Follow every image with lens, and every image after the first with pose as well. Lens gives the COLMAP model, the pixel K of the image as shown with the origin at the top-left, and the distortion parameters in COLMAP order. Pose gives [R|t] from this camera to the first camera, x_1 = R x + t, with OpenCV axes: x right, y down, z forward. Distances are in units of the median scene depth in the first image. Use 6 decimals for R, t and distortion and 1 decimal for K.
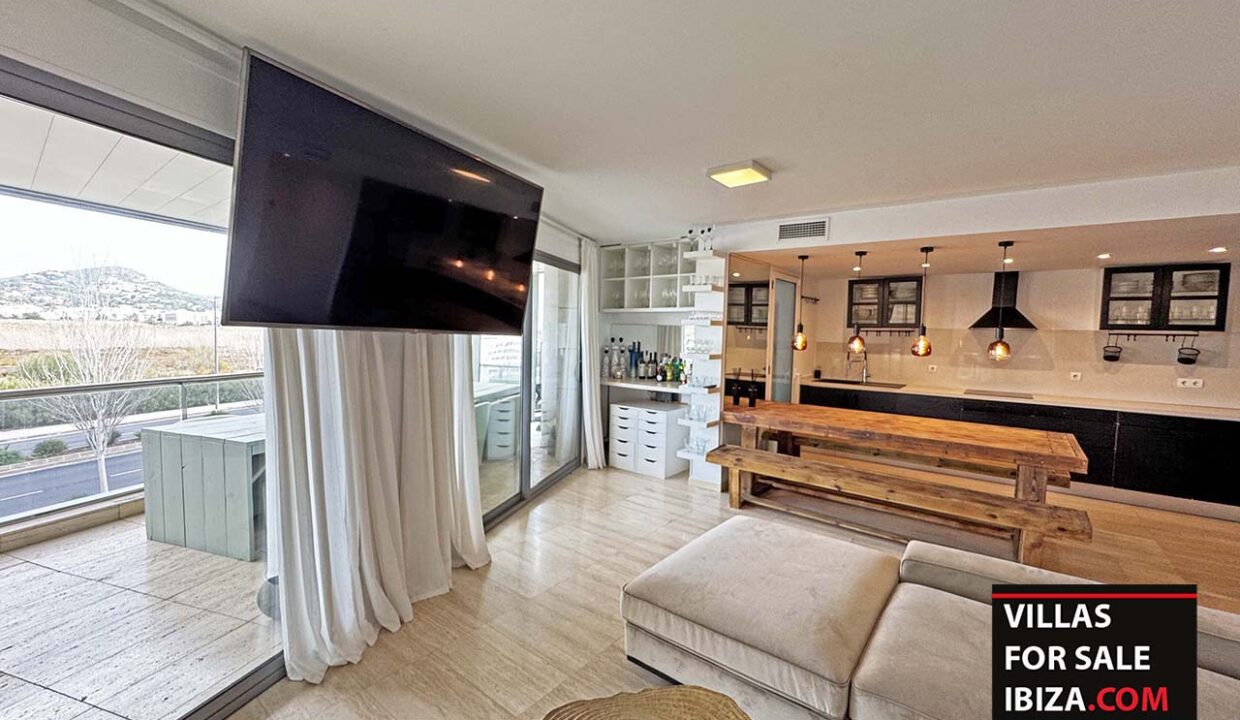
lens RADIAL K [[494.3, 0, 621.9], [0, 494.3, 358.8], [0, 0, 1]] dist [-0.003111, 0.000162]
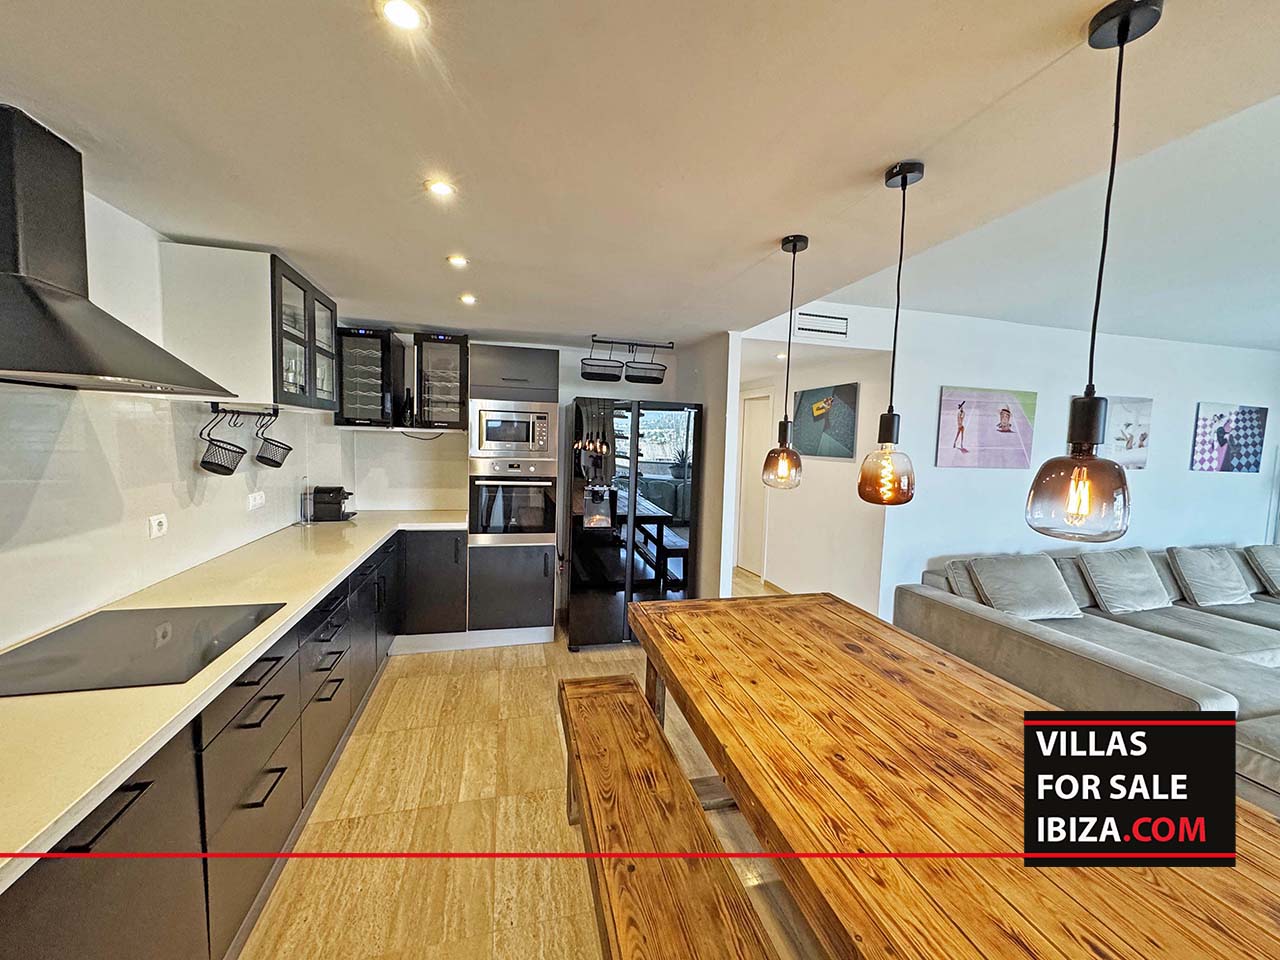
lens RADIAL K [[510.3, 0, 638.8], [0, 510.3, 477.6], [0, 0, 1]] dist [-0.003801, 0.000699]
pose [[-0.796588, -0.090265, 0.597746, 0.459822], [-0.011038, 0.990797, 0.134908, -0.058849], [-0.604422, 0.100868, -0.790253, 1.182651]]
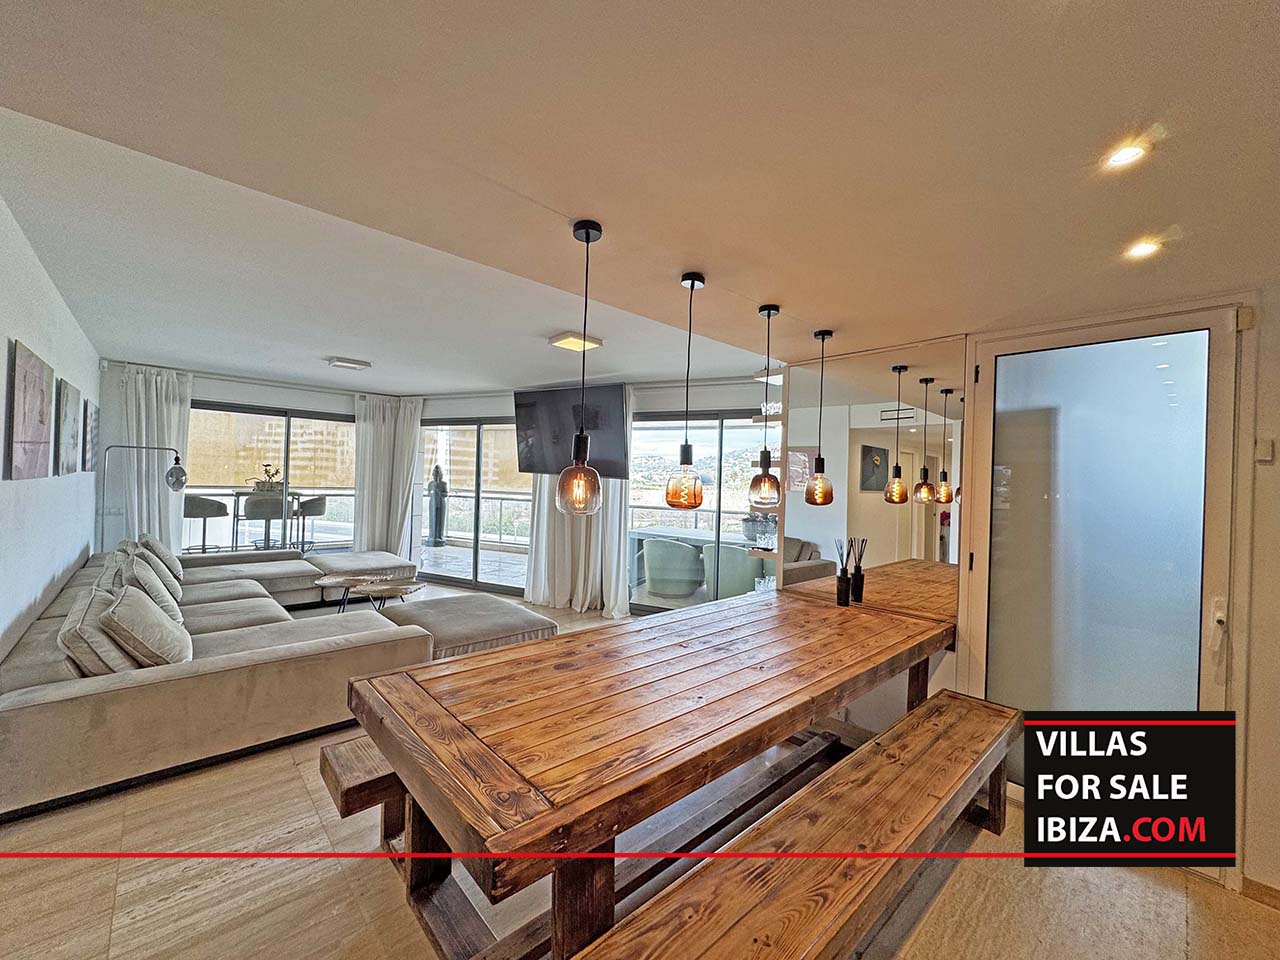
lens RADIAL K [[510.3, 0, 639.2], [0, 510.3, 477.9], [0, 0, 1]] dist [-0.003801, 0.000699]
pose [[-0.150422, -0.030077, -0.988164, 0.934326], [-0.093488, 0.995491, -0.016069, -0.019950], [0.984192, 0.089965, -0.152555, 0.887413]]
